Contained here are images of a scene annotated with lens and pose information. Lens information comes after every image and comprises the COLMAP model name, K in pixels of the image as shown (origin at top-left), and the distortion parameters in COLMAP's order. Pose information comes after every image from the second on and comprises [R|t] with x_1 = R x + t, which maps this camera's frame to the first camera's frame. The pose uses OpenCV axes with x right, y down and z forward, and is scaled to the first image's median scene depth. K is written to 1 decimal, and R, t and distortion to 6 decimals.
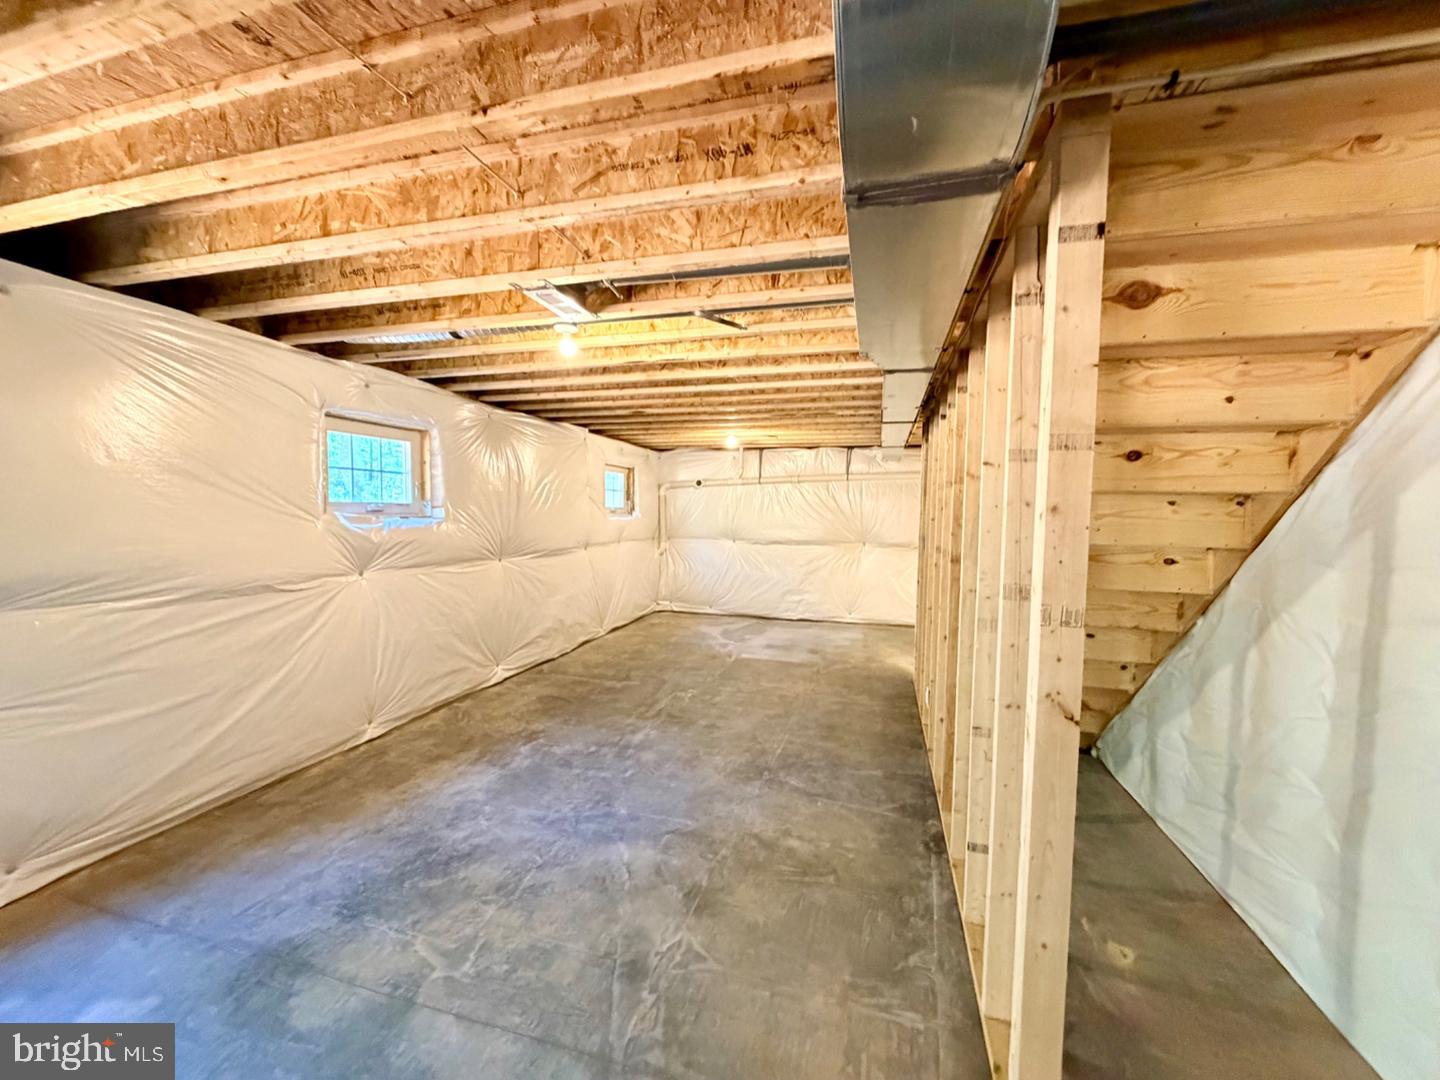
lens RADIAL K [[575.1, 0, 714.7], [0, 575.1, 539.0], [0, 0, 1]] dist [0.000328, 0.000158]
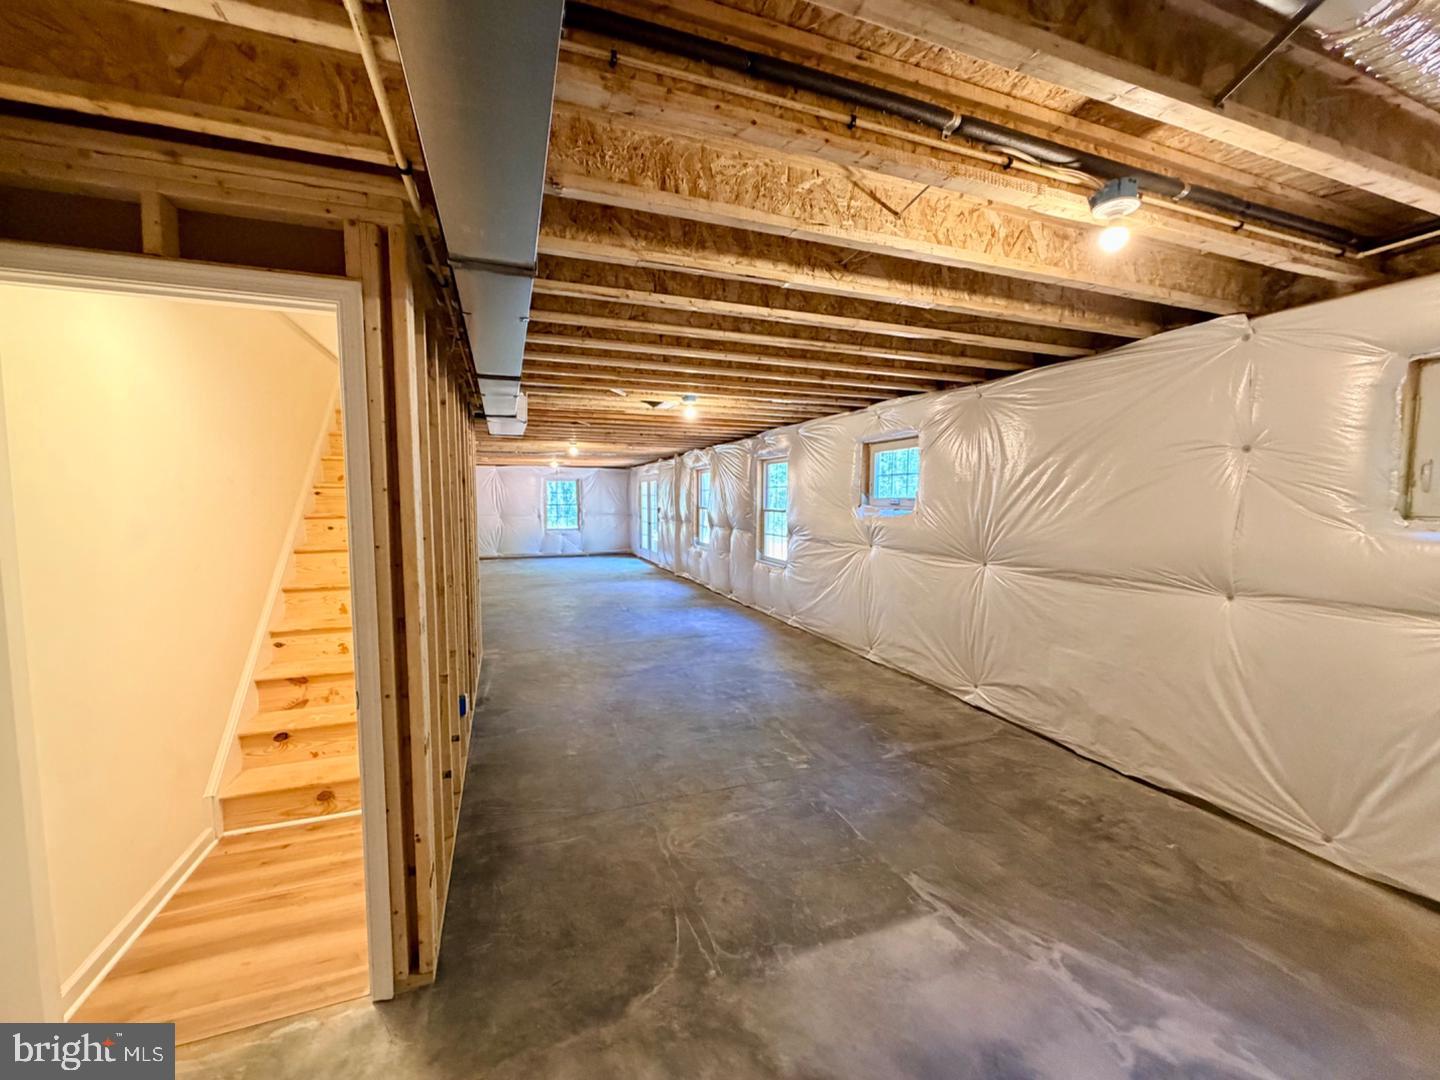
lens RADIAL K [[575.1, 0, 714.7], [0, 575.1, 539.0], [0, 0, 1]] dist [0.000328, 0.000158]
pose [[-0.807862, 0.029009, -0.588658, 0.478897], [-0.040827, 0.993634, 0.104996, -0.078357], [0.587956, 0.108855, -0.801535, 1.589871]]
